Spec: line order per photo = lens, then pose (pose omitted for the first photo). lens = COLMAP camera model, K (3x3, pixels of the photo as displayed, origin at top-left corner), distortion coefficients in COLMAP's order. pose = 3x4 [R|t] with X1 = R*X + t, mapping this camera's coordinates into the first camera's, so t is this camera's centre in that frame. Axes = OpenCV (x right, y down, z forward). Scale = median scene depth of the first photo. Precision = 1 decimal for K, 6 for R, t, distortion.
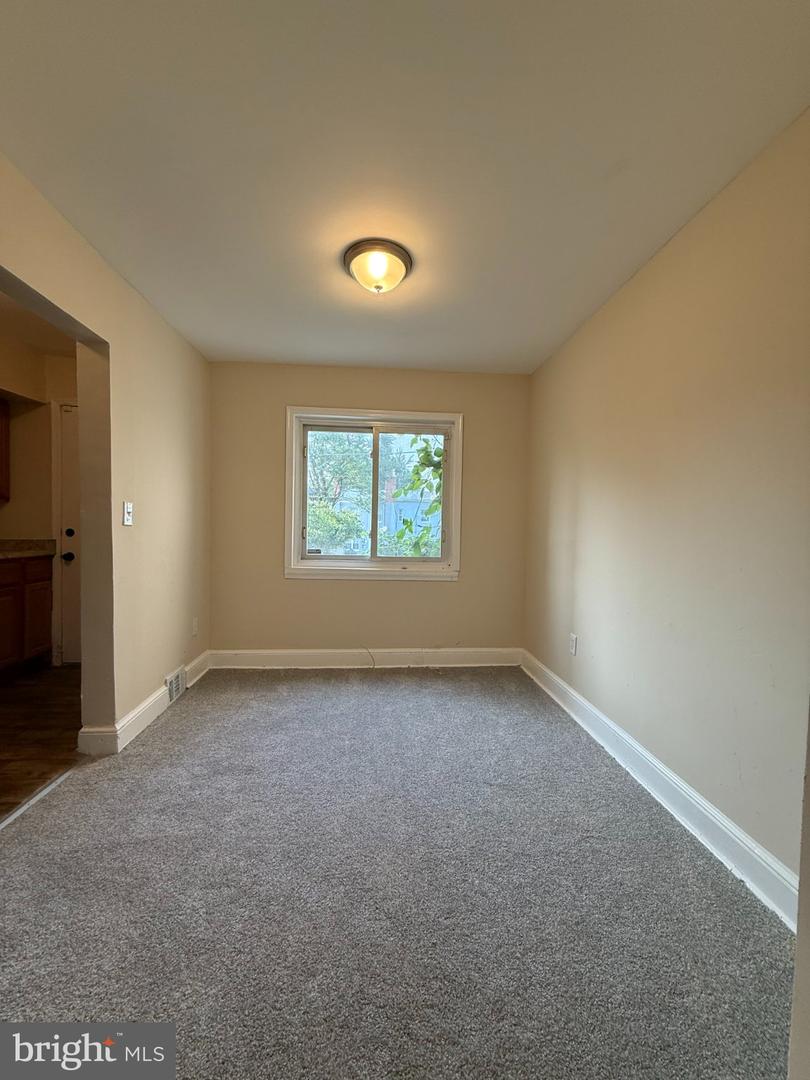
lens RADIAL K [[431.8, 0, 405.0], [0, 431.8, 540.0], [0, 0, 1]] dist [0.001120, 0.000205]
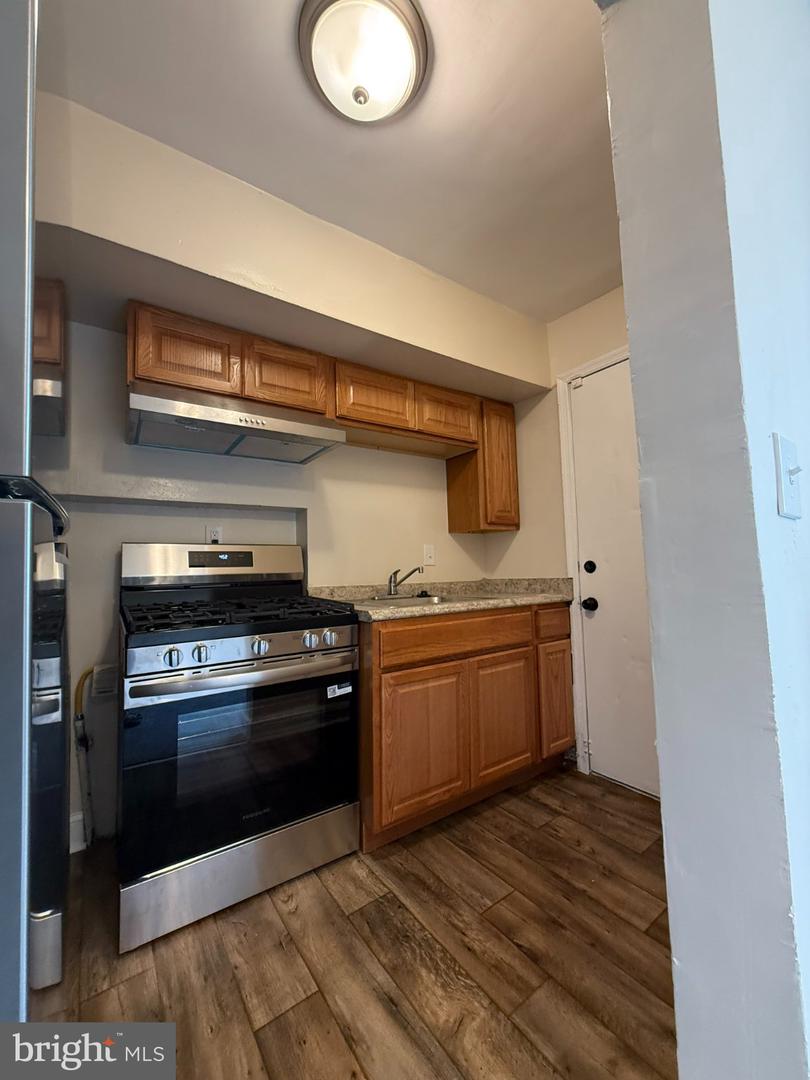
lens RADIAL K [[431.8, 0, 405.0], [0, 431.8, 540.0], [0, 0, 1]] dist [0.001120, 0.000205]
pose [[0.501822, -0.093698, -0.859881, -0.357686], [0.011658, 0.994758, -0.101592, 0.005878], [0.864893, 0.040956, 0.500283, 0.438377]]
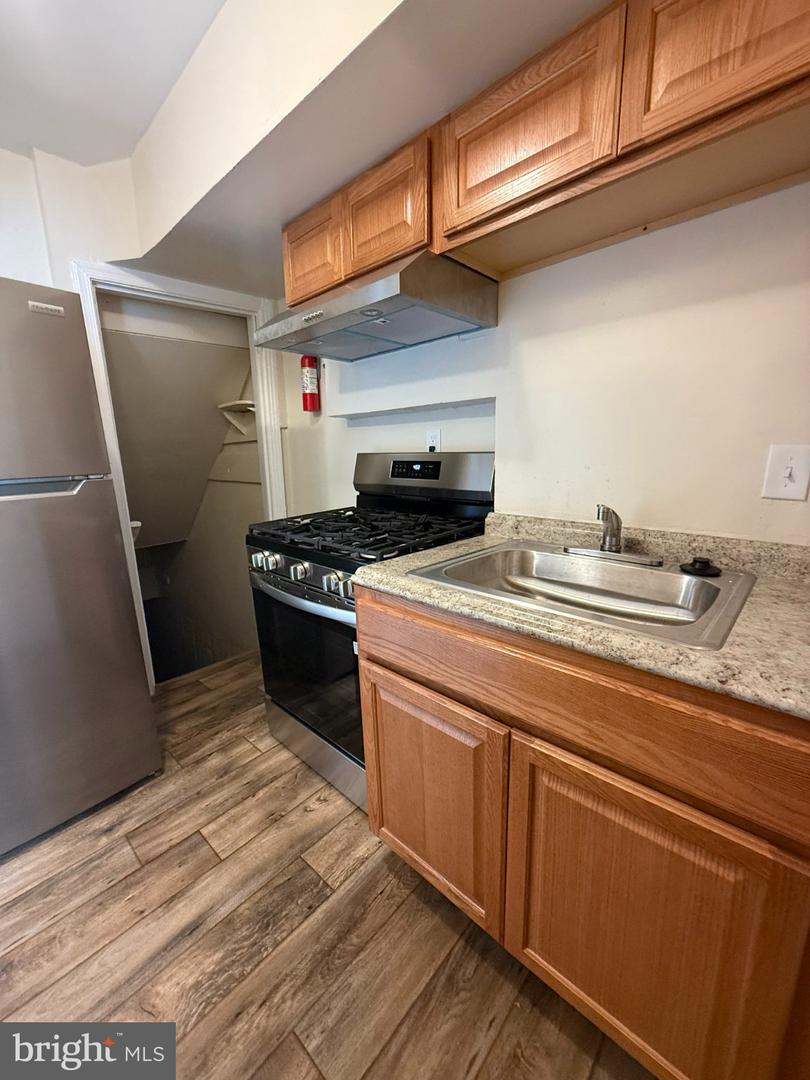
lens RADIAL K [[431.8, 0, 405.0], [0, 431.8, 540.0], [0, 0, 1]] dist [0.001120, 0.000205]
pose [[-0.741673, 0.123131, -0.659363, -0.631172], [-0.021136, 0.978229, 0.206451, -0.060670], [0.670428, 0.167056, -0.722923, 0.952012]]
